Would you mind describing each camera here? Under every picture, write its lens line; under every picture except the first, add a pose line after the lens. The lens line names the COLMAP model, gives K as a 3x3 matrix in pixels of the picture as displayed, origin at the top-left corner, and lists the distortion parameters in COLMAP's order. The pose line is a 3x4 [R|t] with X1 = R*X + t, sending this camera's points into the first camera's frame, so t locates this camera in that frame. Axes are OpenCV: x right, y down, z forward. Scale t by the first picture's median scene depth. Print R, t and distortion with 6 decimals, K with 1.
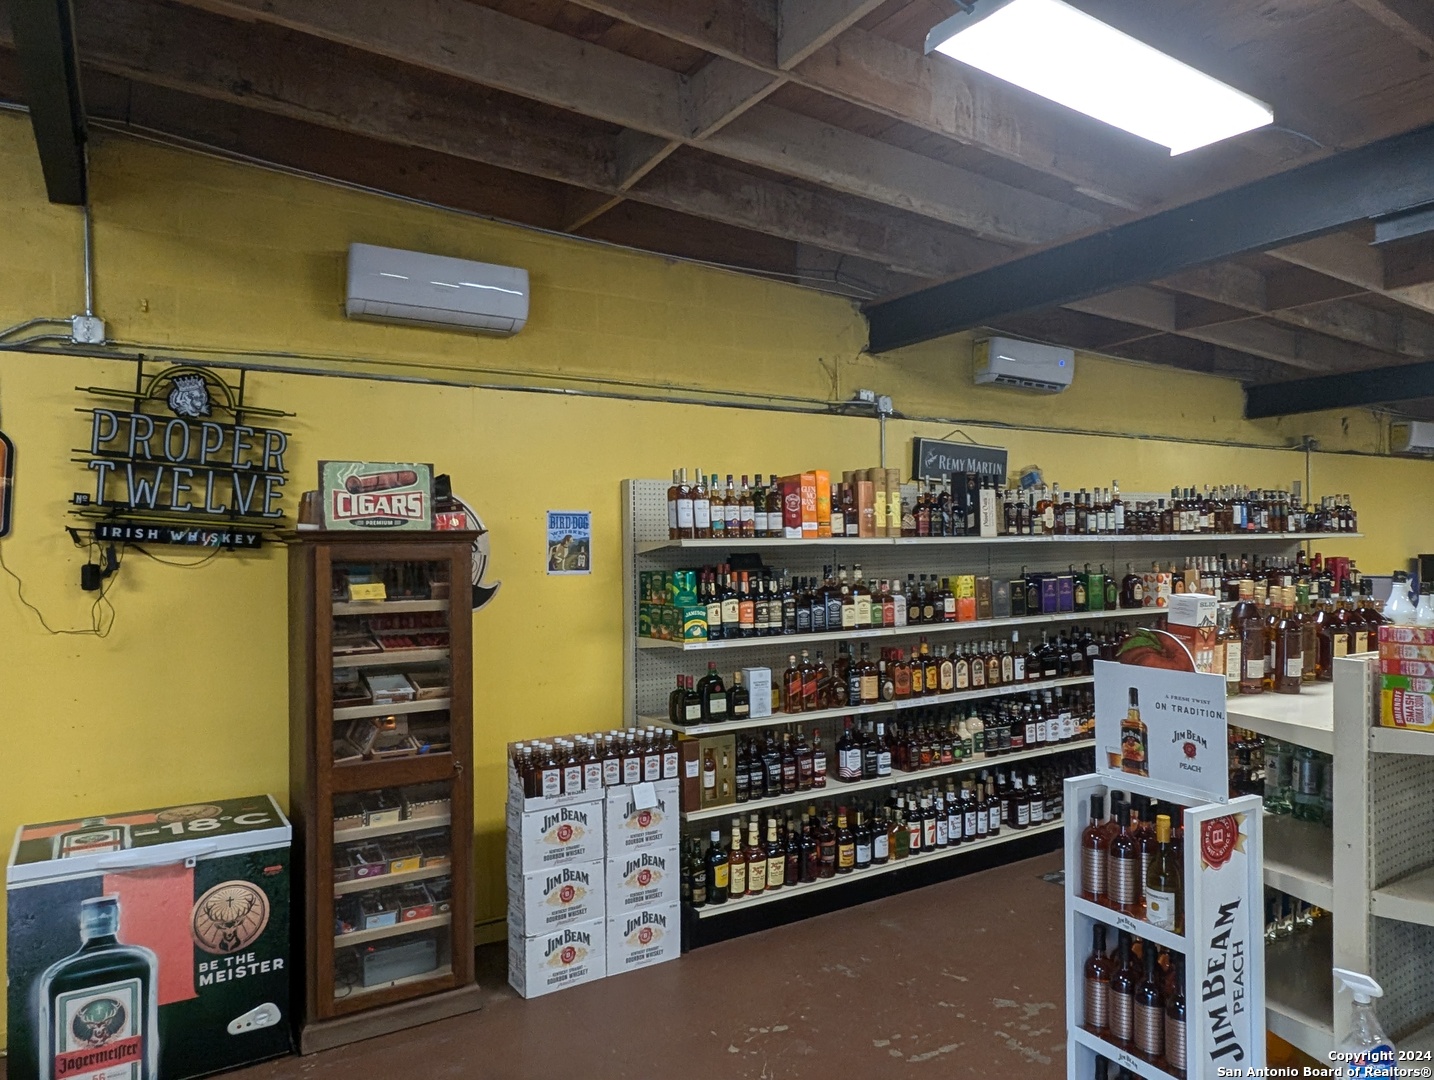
lens RADIAL K [[968.2, 0, 713.2], [0, 968.2, 541.6], [0, 0, 1]] dist [-0.001639, 0.001435]
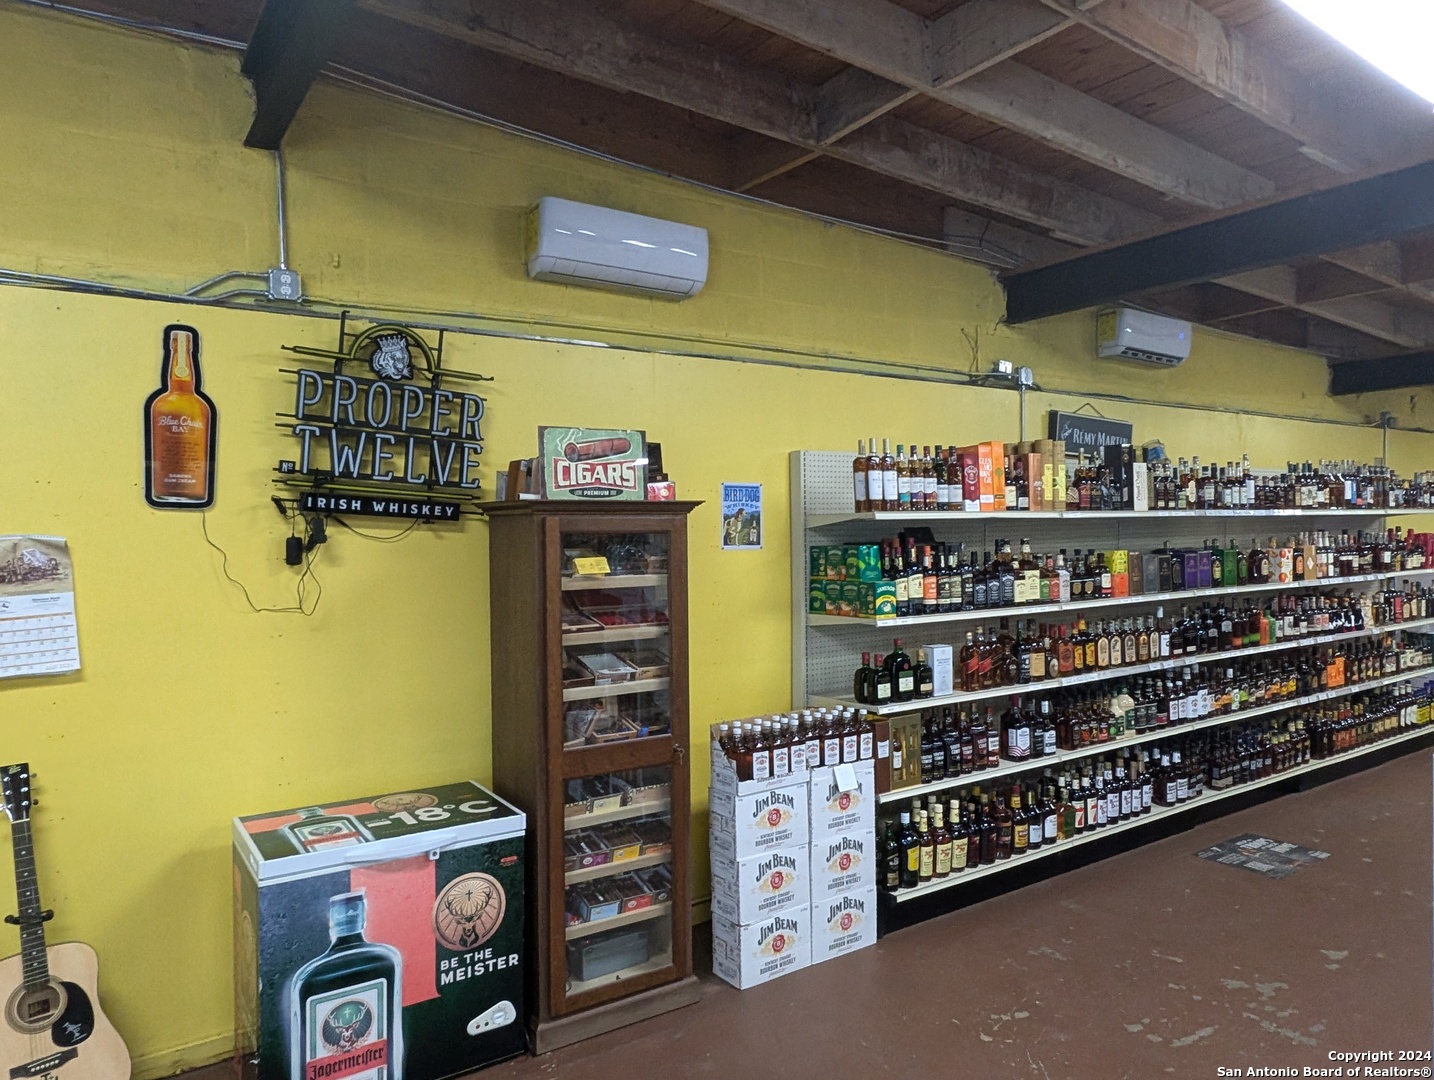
lens RADIAL K [[968.2, 0, 713.2], [0, 968.2, 541.6], [0, 0, 1]] dist [-0.001639, 0.001435]
pose [[0.999177, -0.002972, 0.040459, -0.238634], [0.002290, 0.999855, 0.016880, 0.010909], [-0.040503, -0.016773, 0.999039, 0.045812]]
